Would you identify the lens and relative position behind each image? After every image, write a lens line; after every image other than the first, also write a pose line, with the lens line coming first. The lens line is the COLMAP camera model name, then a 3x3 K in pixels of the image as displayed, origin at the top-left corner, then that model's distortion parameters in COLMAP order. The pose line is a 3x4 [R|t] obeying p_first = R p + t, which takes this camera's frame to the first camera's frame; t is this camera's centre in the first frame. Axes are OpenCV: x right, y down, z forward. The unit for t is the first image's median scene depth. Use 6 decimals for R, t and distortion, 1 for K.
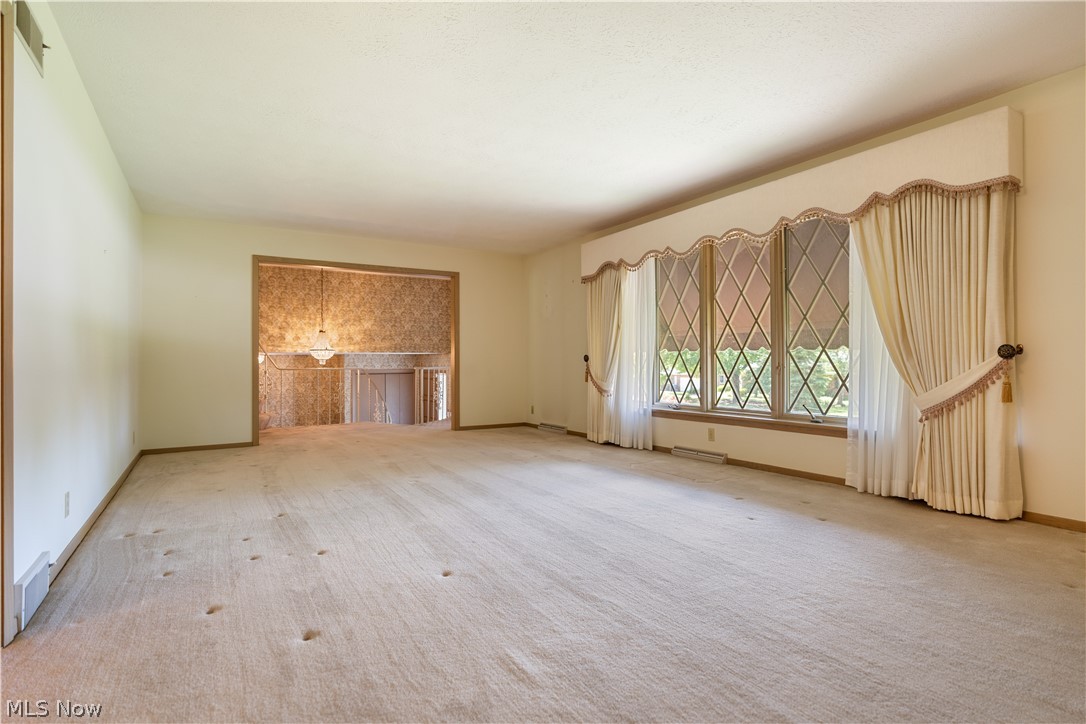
lens RADIAL K [[549.8, 0, 543.0], [0, 549.8, 362.0], [0, 0, 1]] dist [0.001978, 0.000208]
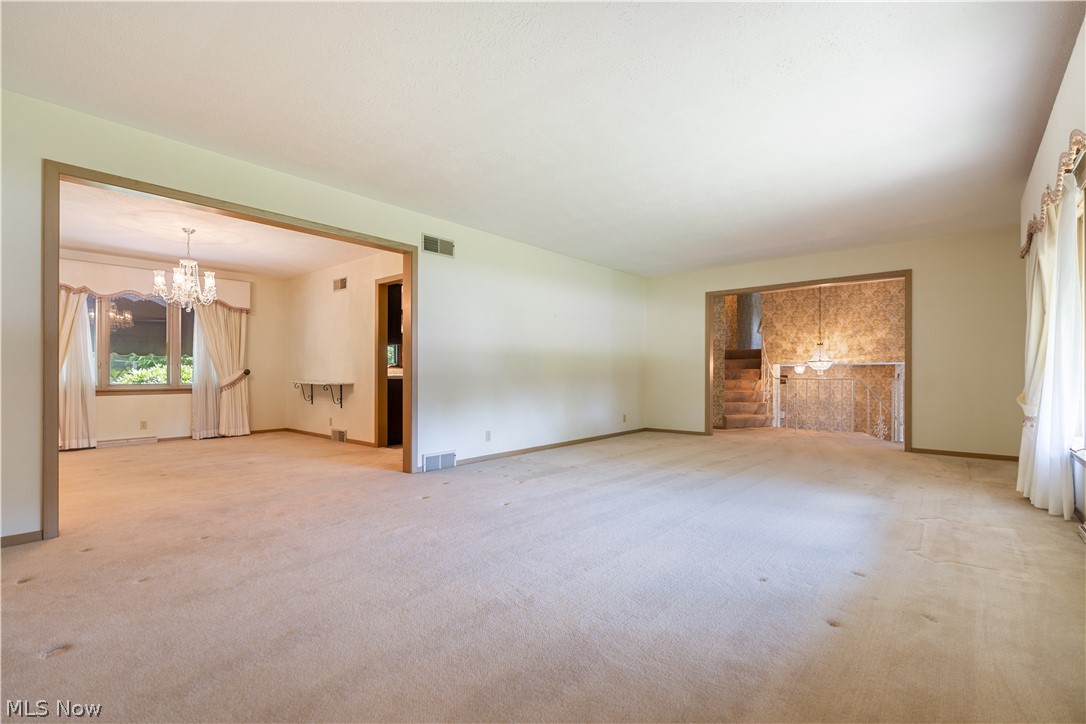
lens RADIAL K [[493.0, 0, 542.7], [0, 493.0, 365.7], [0, 0, 1]] dist [-0.001907, 0.000692]
pose [[0.299547, -0.011641, -0.954010, 0.349353], [-0.000911, 0.999922, -0.012487, -0.000655], [0.954081, 0.004610, 0.299513, 0.187699]]
